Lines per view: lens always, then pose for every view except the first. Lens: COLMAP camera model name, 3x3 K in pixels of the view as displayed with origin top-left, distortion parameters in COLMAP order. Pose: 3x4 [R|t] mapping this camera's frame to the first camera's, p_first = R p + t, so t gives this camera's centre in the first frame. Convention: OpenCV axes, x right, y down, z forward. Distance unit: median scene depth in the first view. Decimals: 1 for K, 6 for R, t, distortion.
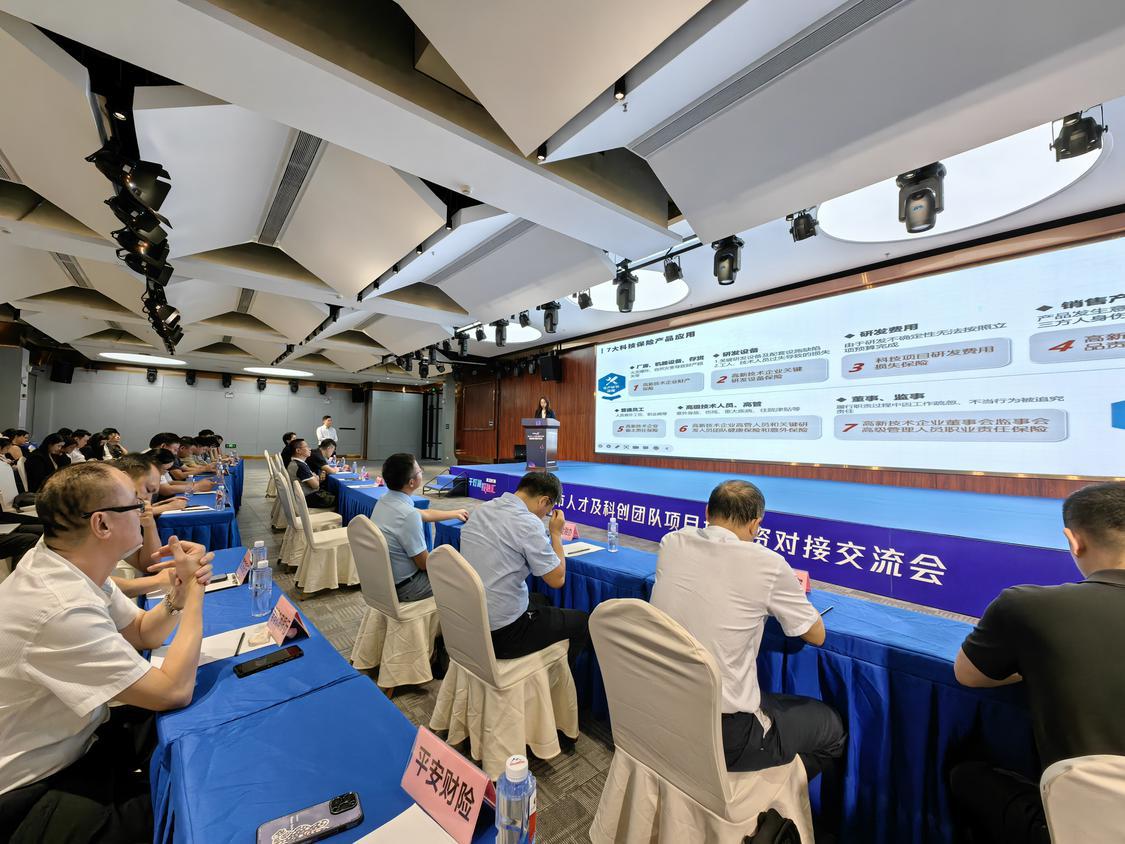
lens RADIAL K [[449.7, 0, 562.1], [0, 449.7, 419.9], [0, 0, 1]] dist [0.000304, 0.000030]
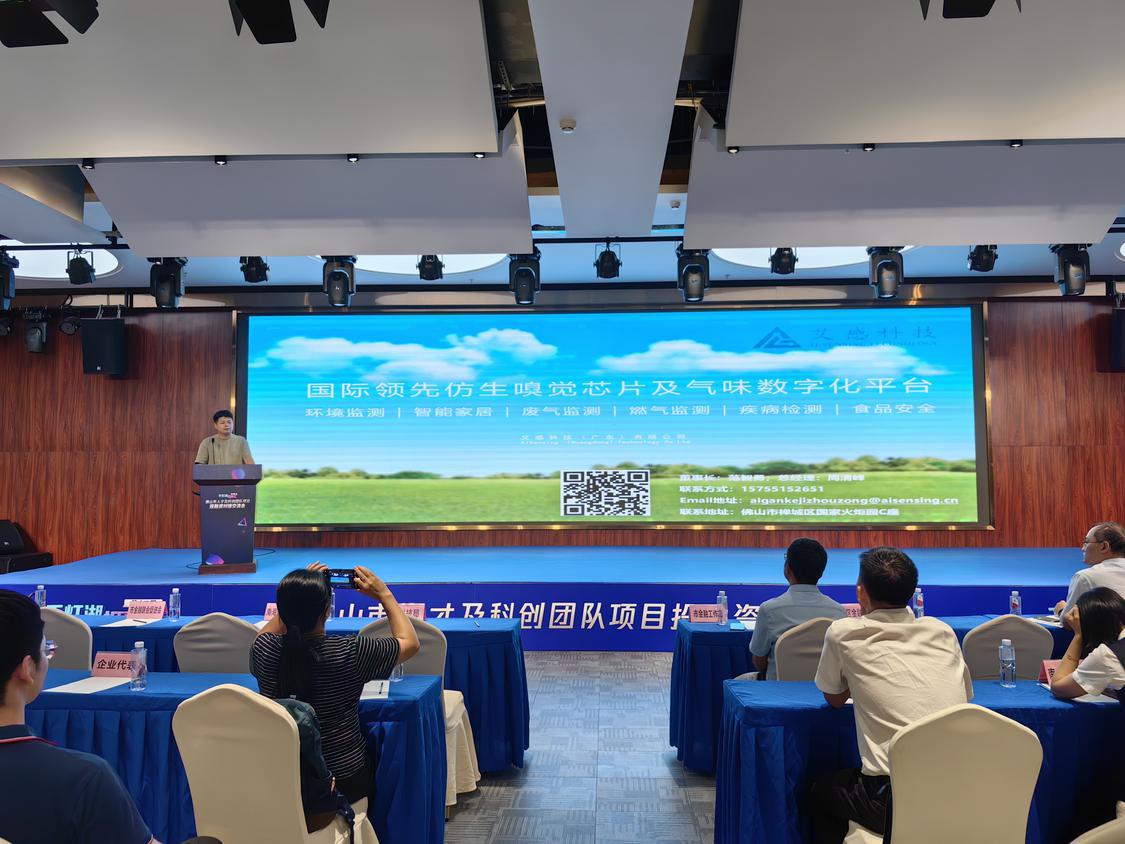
lens RADIAL K [[888.7, 0, 563.1], [0, 888.7, 422.7], [0, 0, 1]] dist [0.062119, 0.000999]
pose [[0.666123, 0.029898, 0.745242, -0.825963], [-0.012526, 0.999504, -0.028902, -0.036458], [-0.745737, 0.009917, 0.666167, 0.122895]]
